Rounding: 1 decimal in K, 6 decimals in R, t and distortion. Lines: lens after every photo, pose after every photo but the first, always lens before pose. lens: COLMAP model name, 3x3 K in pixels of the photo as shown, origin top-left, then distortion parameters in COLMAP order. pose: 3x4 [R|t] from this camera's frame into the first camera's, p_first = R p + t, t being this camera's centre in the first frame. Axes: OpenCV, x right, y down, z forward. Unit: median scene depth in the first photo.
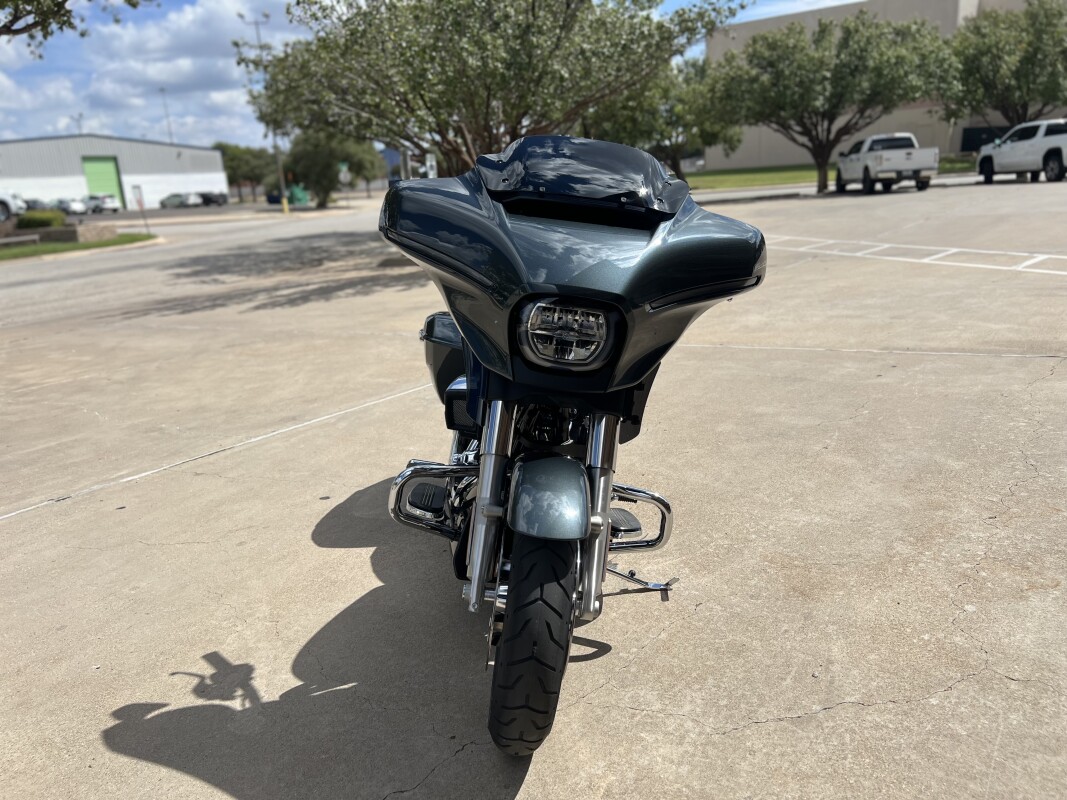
lens RADIAL K [[810.1, 0, 534.5], [0, 810.1, 406.7], [0, 0, 1]] dist [0.052146, -0.060016]
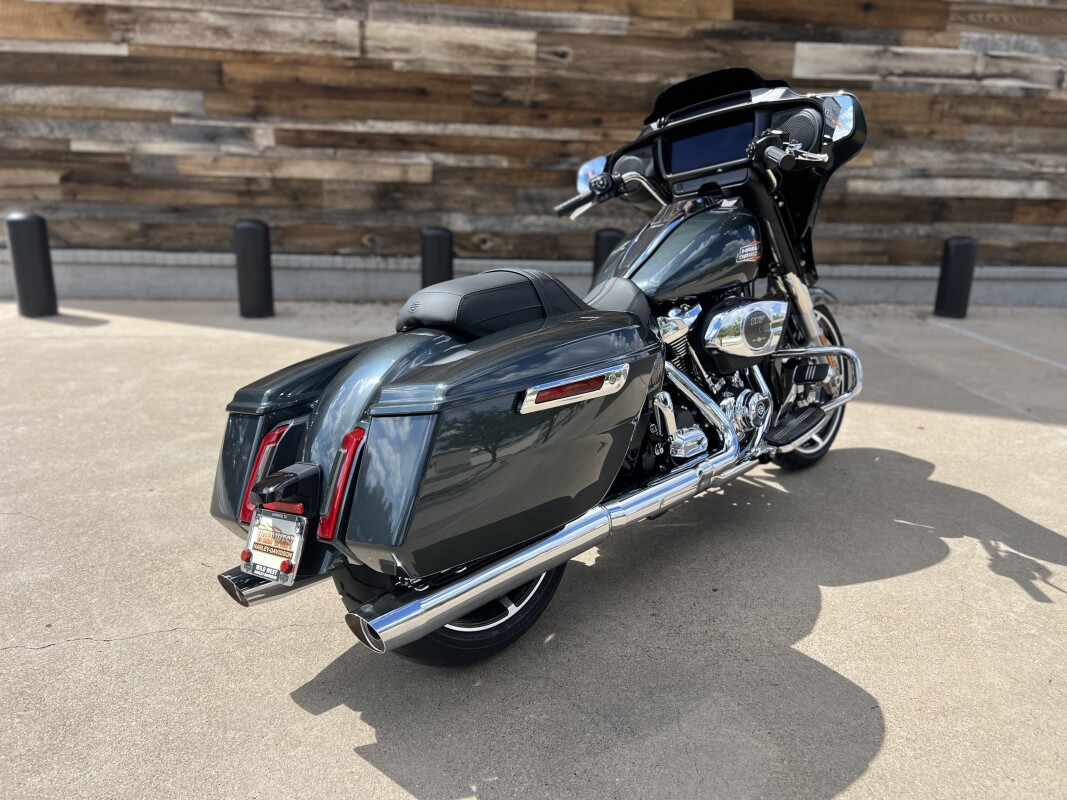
lens RADIAL K [[810.1, 0, 536.8], [0, 810.1, 403.5], [0, 0, 1]] dist [0.052146, -0.060016]
pose [[-0.708373, -0.146184, 0.690535, -0.046890], [0.208594, 0.891265, 0.402660, -0.029515], [-0.674312, 0.429275, -0.600854, 0.144358]]
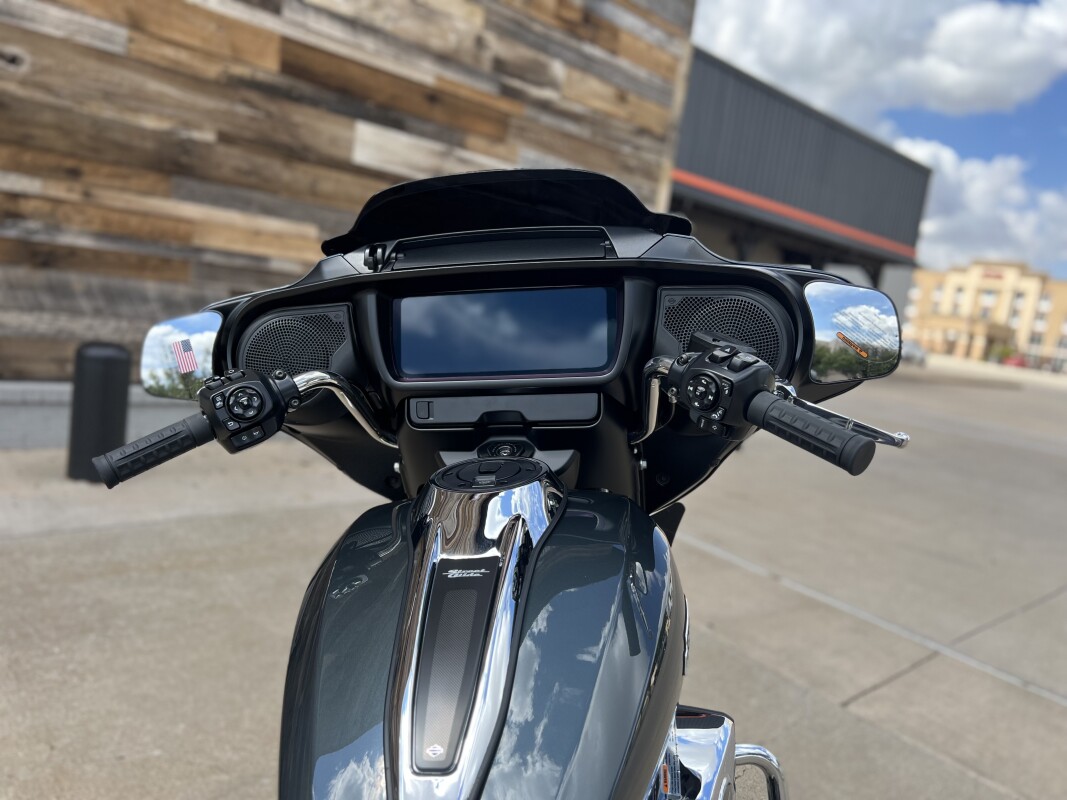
lens RADIAL K [[810.1, 0, 525.2], [0, 810.1, 404.8], [0, 0, 1]] dist [0.052146, -0.060016]
pose [[-0.983538, -0.099840, 0.150618, -0.003679], [-0.033332, 0.919443, 0.391808, -0.026915], [-0.177603, 0.380338, -0.907635, 0.104278]]
